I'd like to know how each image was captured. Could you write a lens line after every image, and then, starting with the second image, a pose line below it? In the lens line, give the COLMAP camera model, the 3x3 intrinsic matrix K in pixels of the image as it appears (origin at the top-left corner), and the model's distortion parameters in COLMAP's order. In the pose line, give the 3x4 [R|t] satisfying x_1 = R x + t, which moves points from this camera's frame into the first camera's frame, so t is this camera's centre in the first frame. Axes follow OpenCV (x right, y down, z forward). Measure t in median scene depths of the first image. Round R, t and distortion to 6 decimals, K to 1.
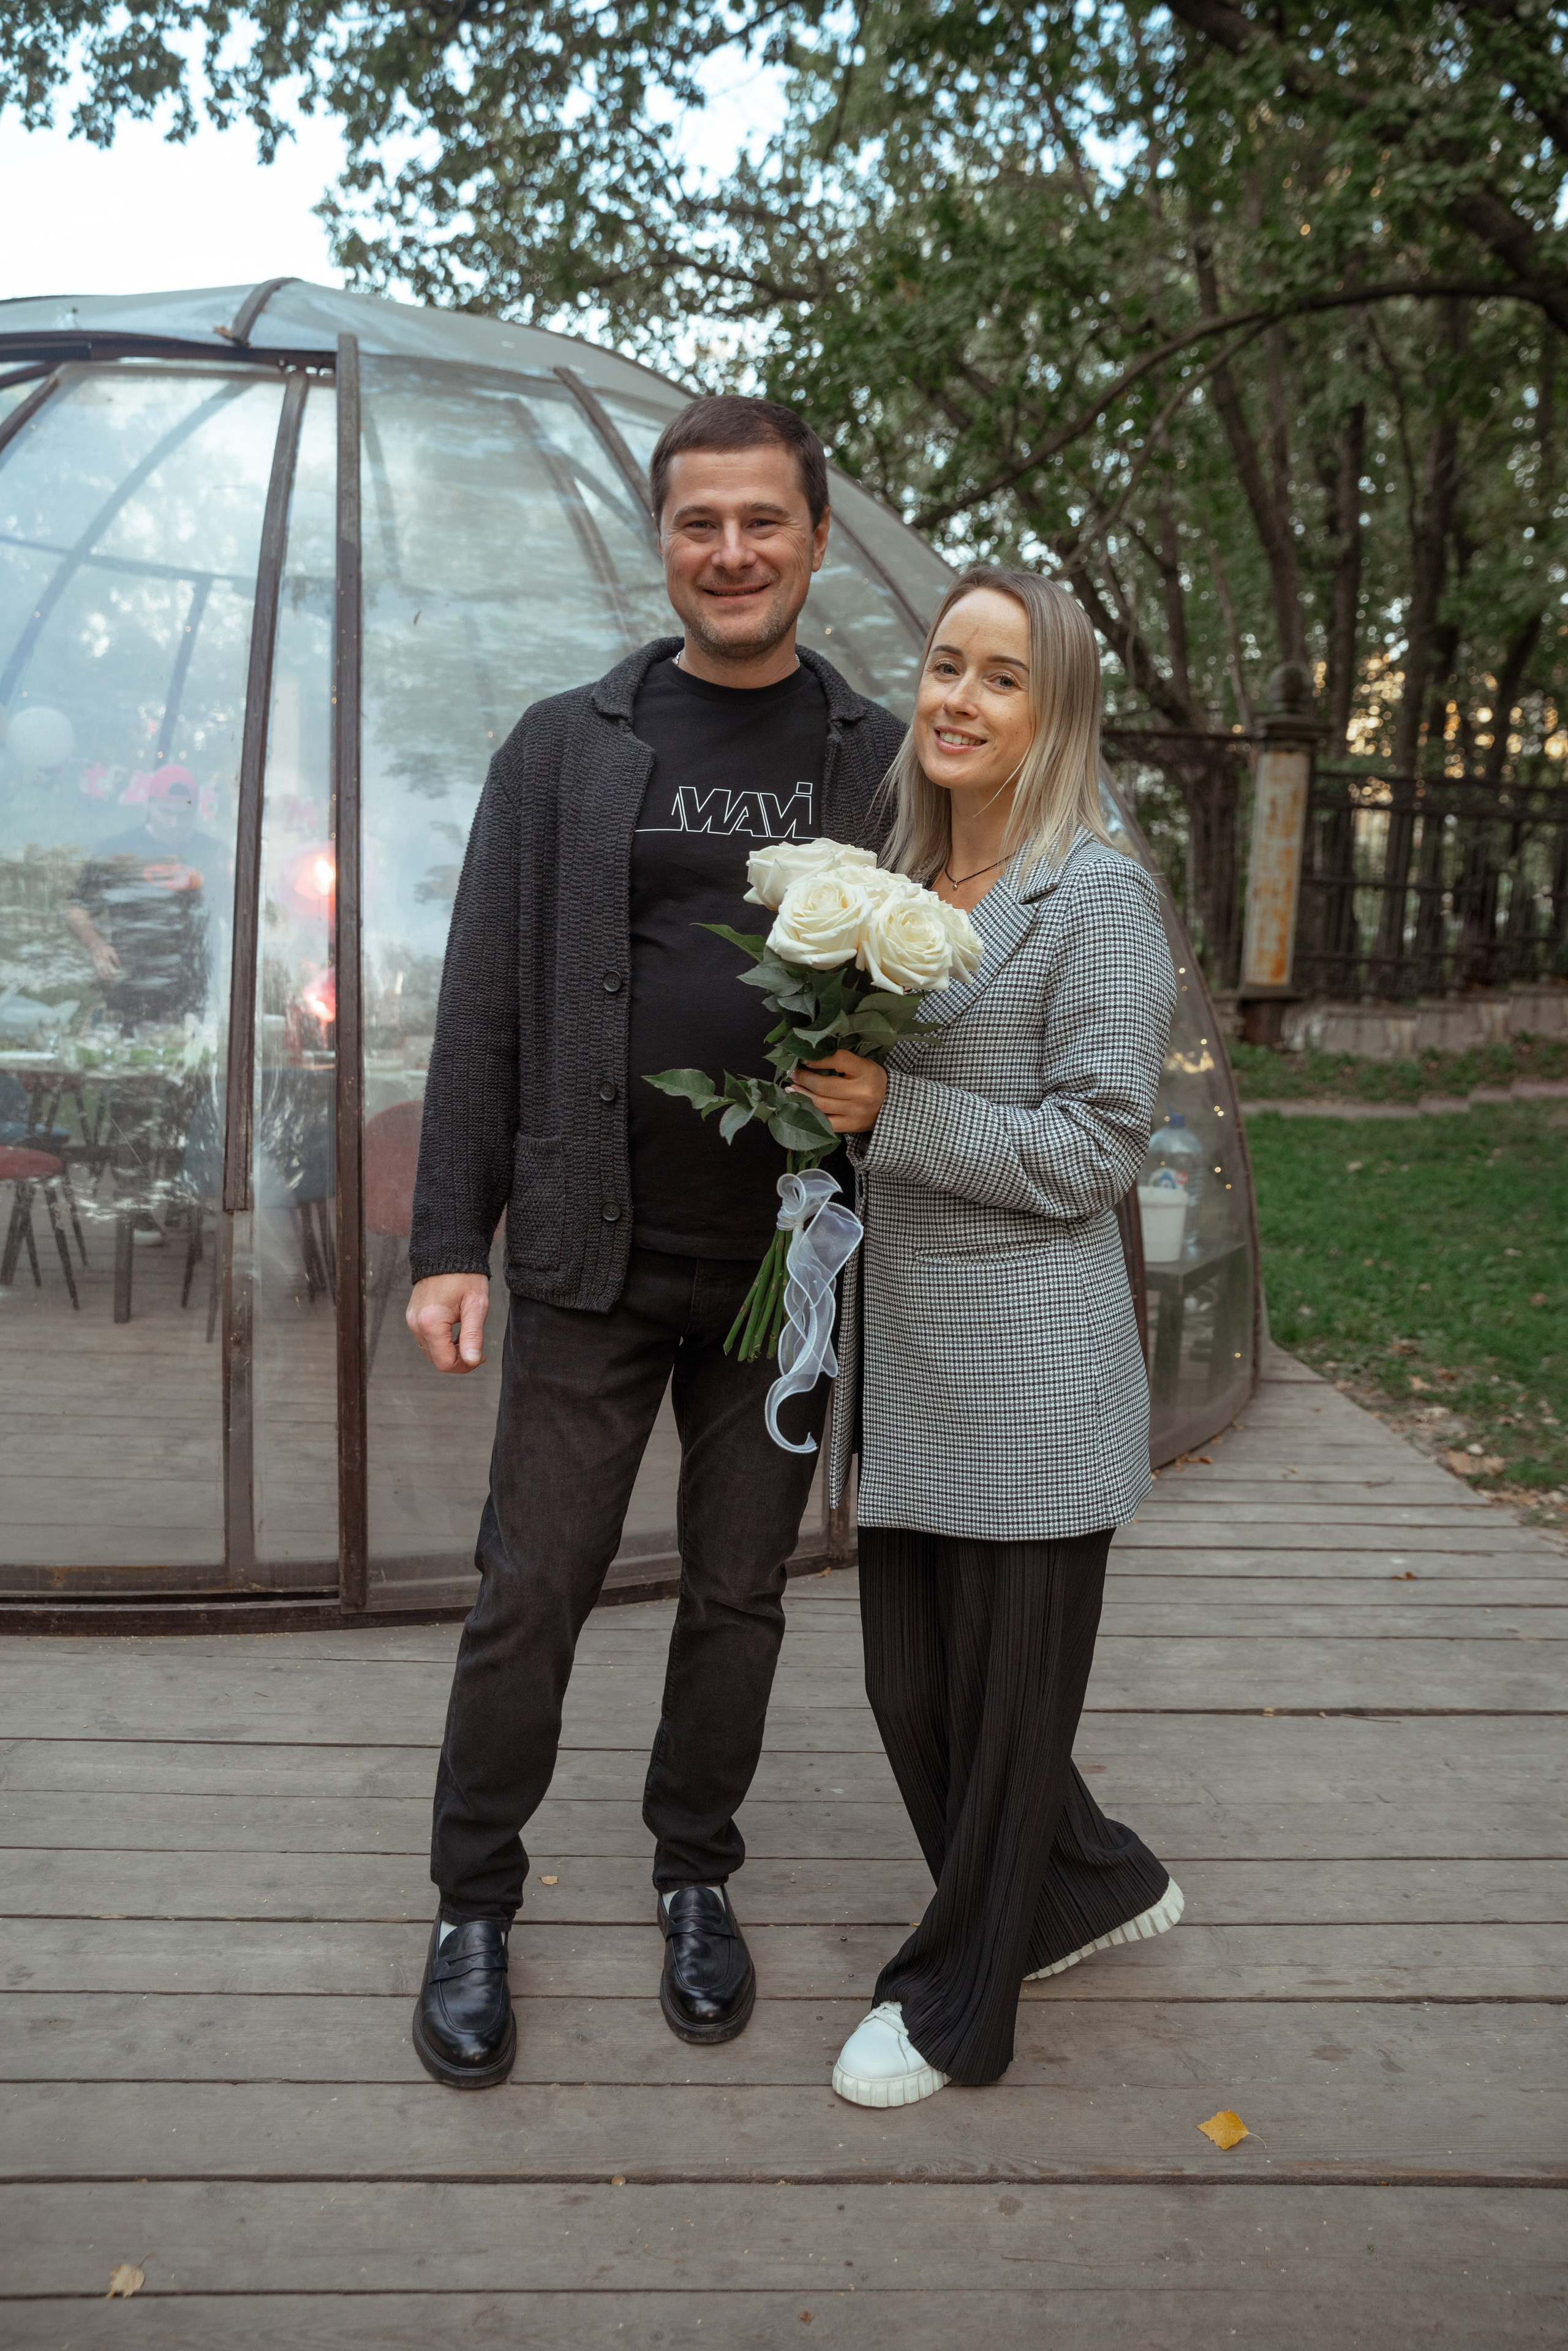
lens RADIAL K [[1759.4, 0, 785.3], [0, 1759.4, 1186.2], [0, 0, 1]] dist [-0.070215, 0.091183]
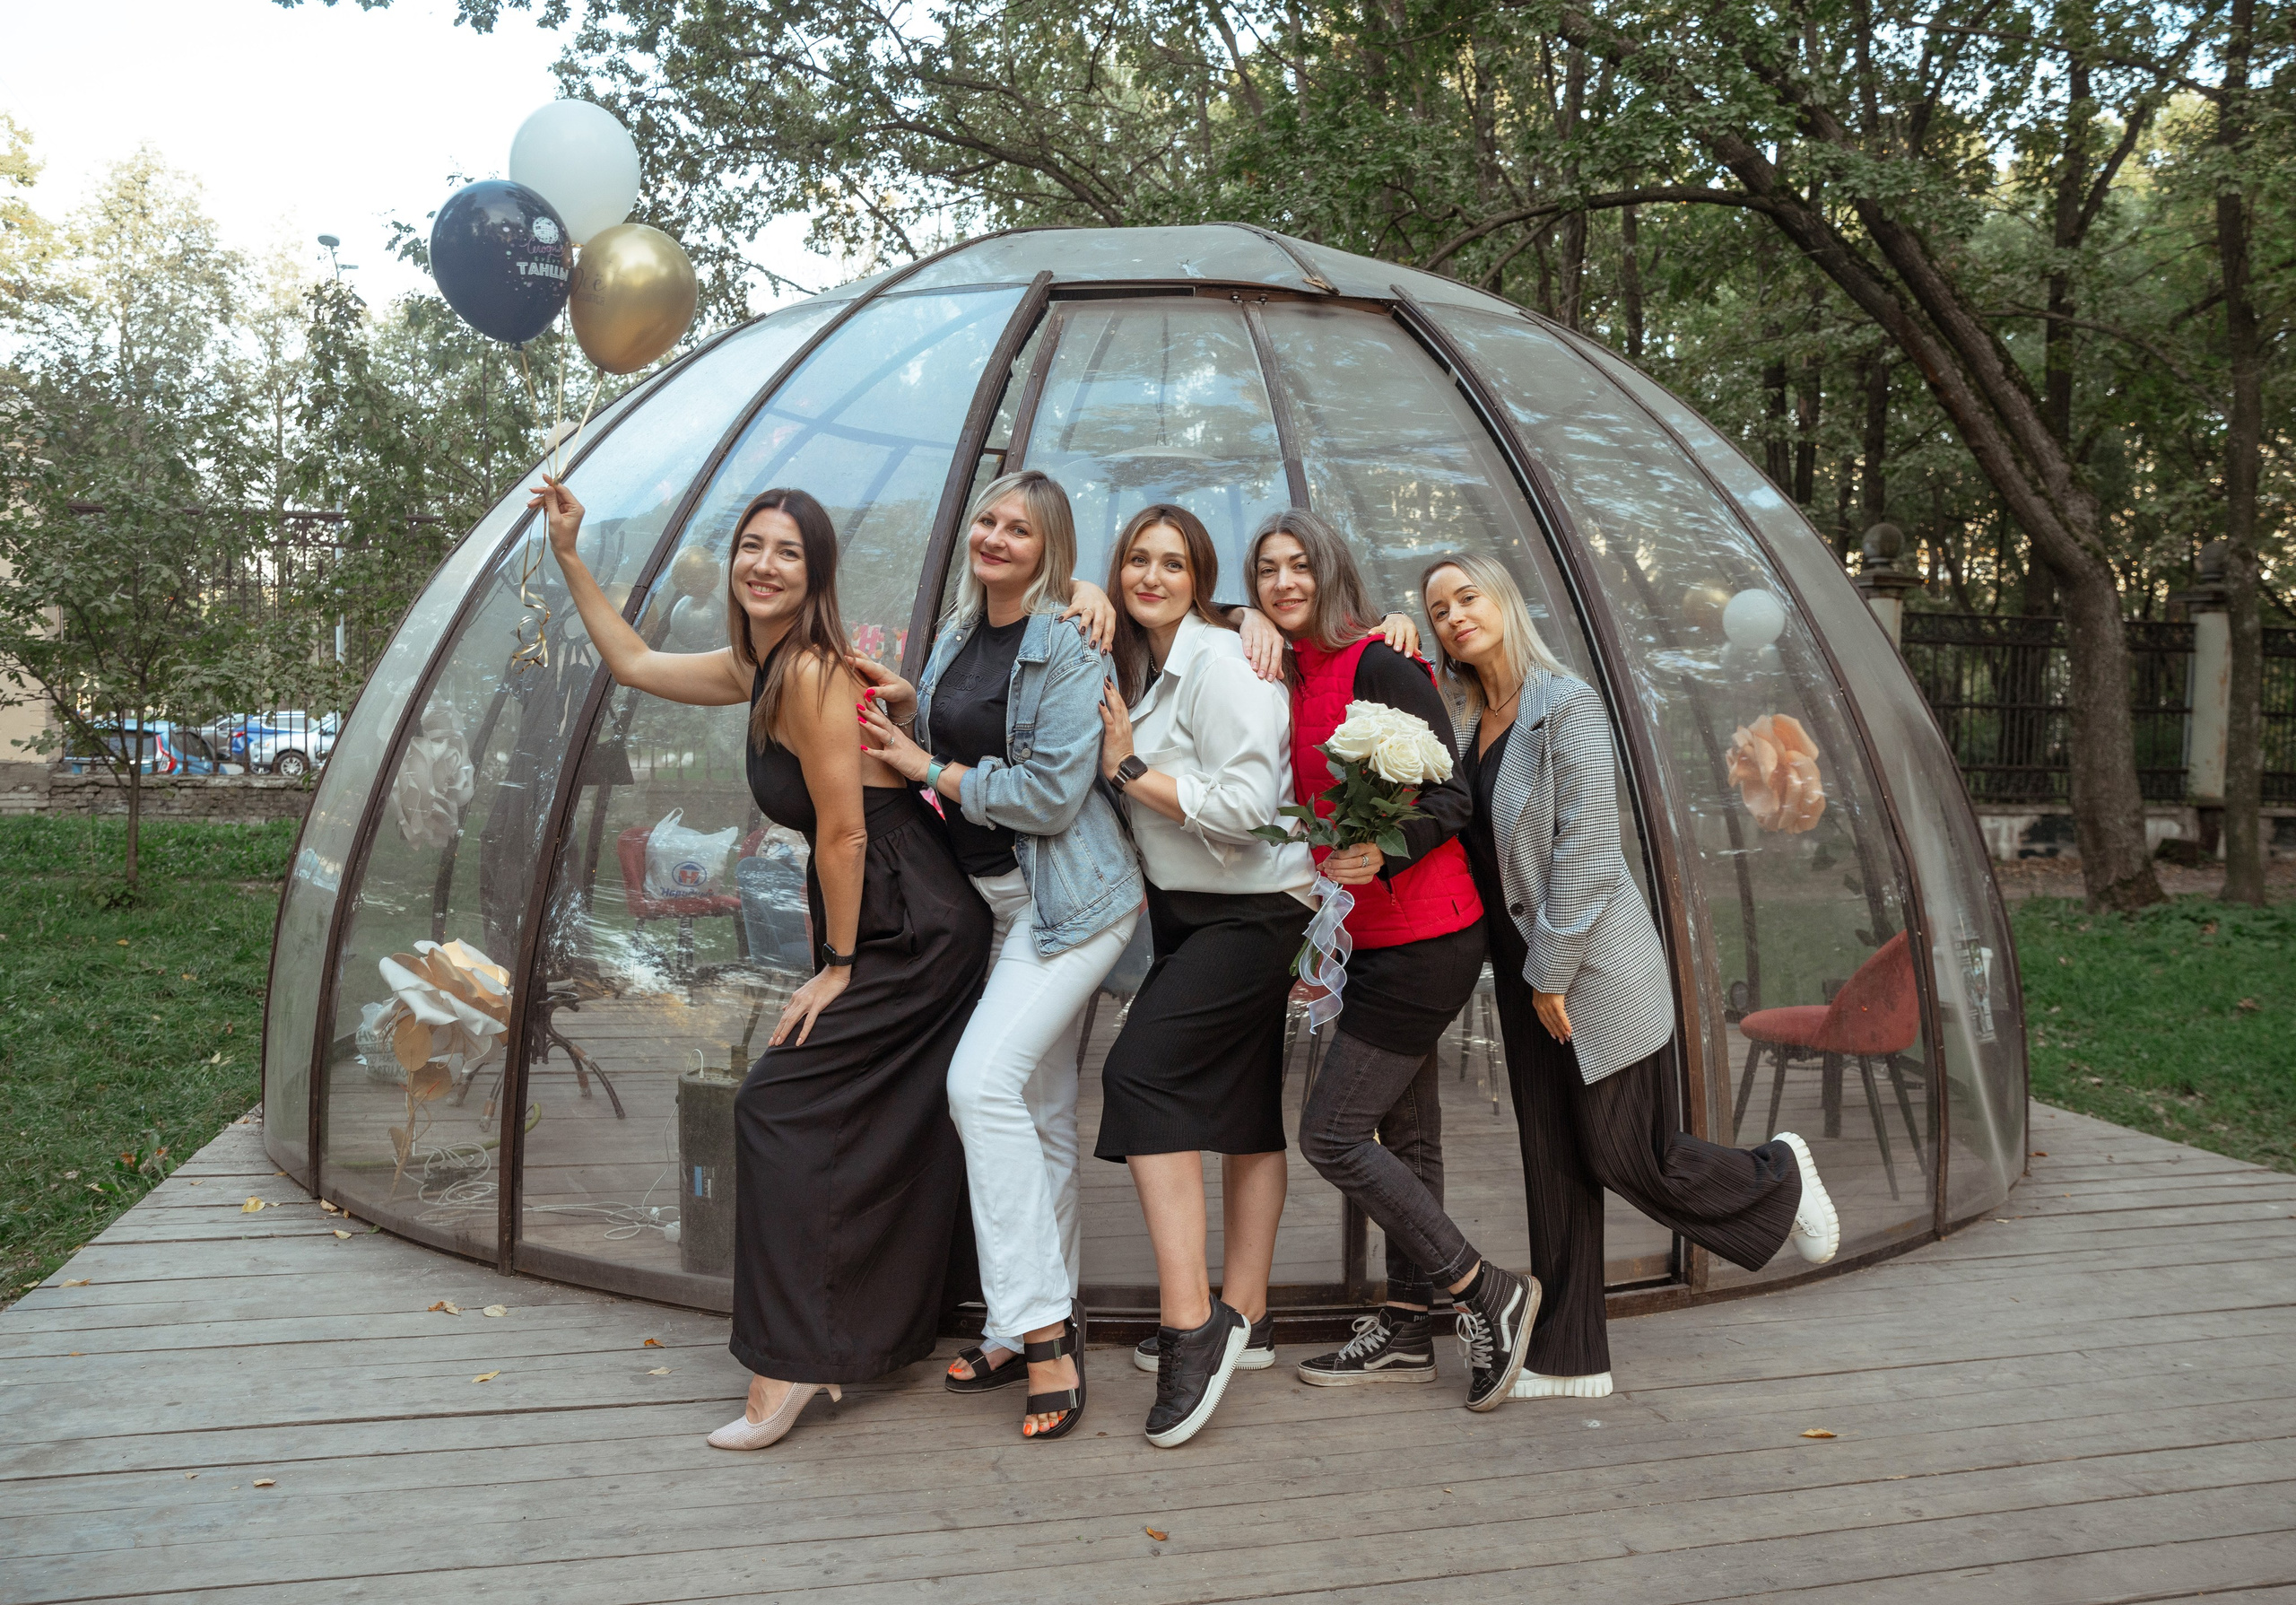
lens RADIAL K [[1753.1, 0, 1158.1], [0, 1753.1, 830.3], [0, 0, 1]] dist [-0.100699, 0.091090]
pose [[0.983984, -0.030812, 0.175575, -0.178085], [0.046890, 0.995001, -0.088175, 0.000155], [-0.171980, 0.094996, 0.980509, -0.042362]]
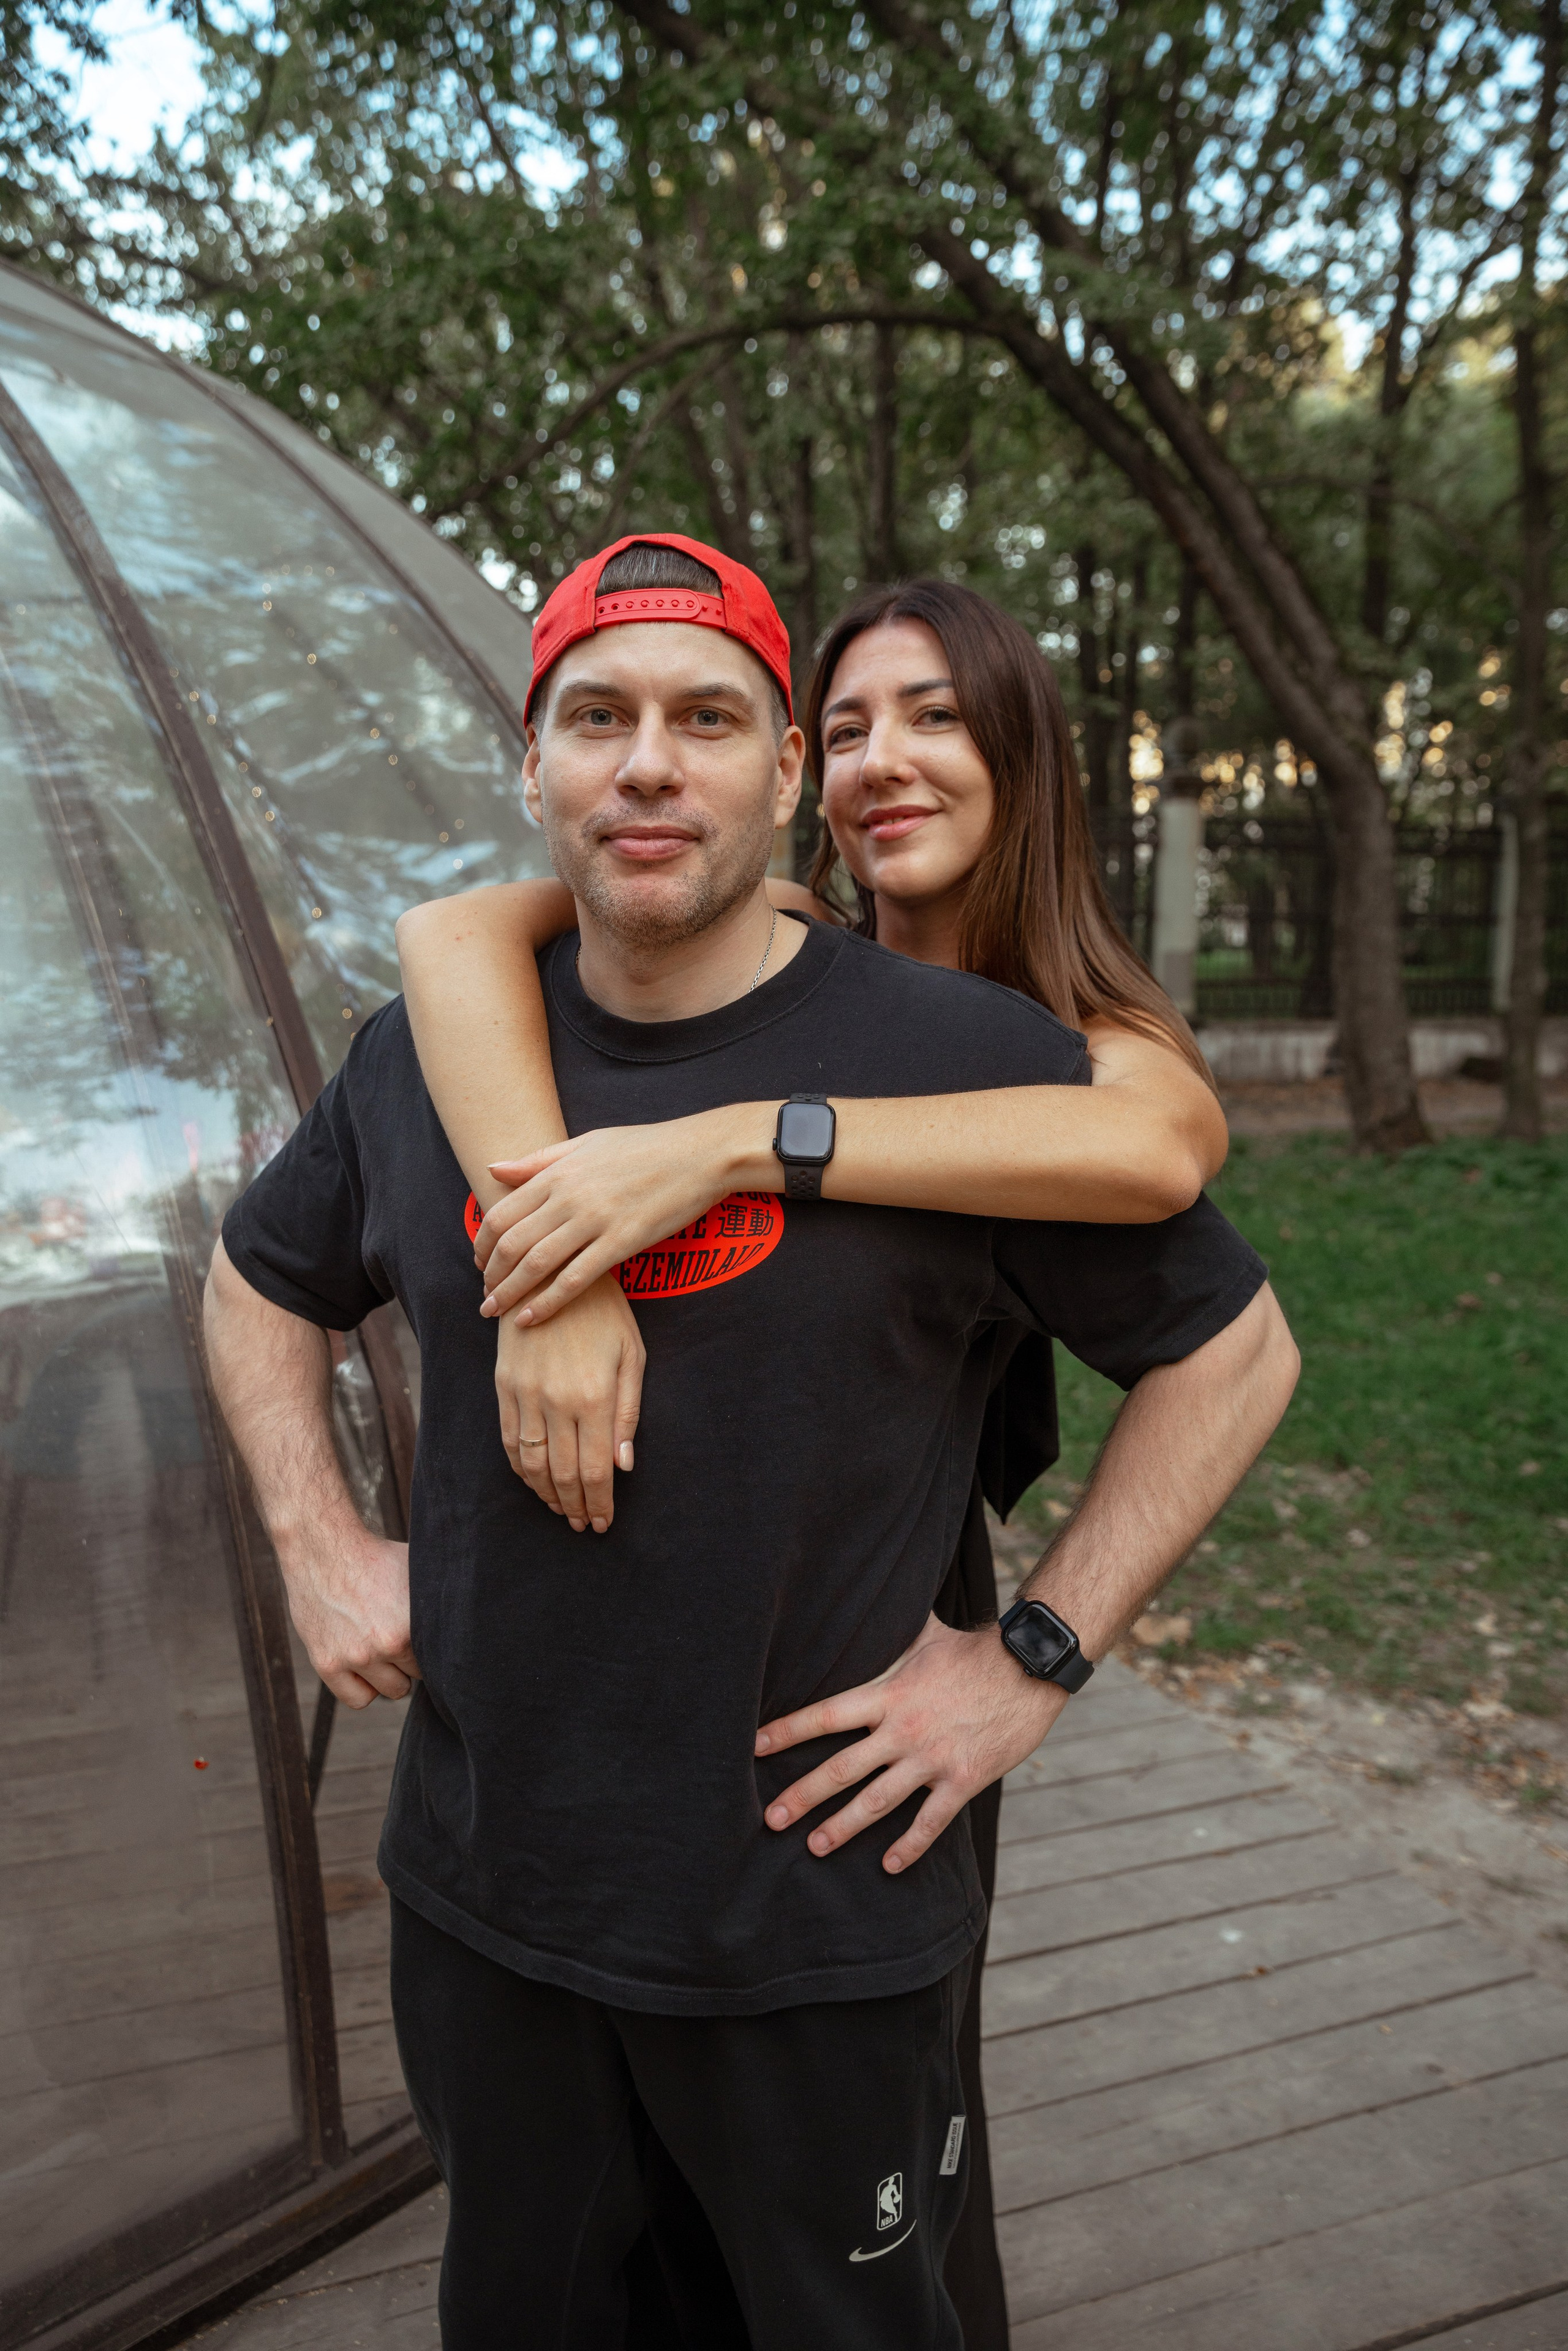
lens RADIAL K [[1699.3, 0, 784.6], [0, 1699.3, 1192.1], [0, 0, 1]] dist [-0.084565, 0.094882]
pose [[0.955170, -0.072005, 0.287169, -0.003072], [0.070856, 0.997383, 0.014403, -0.030927], [-0.287454, 0.006591, 0.957772, 0.091370]]
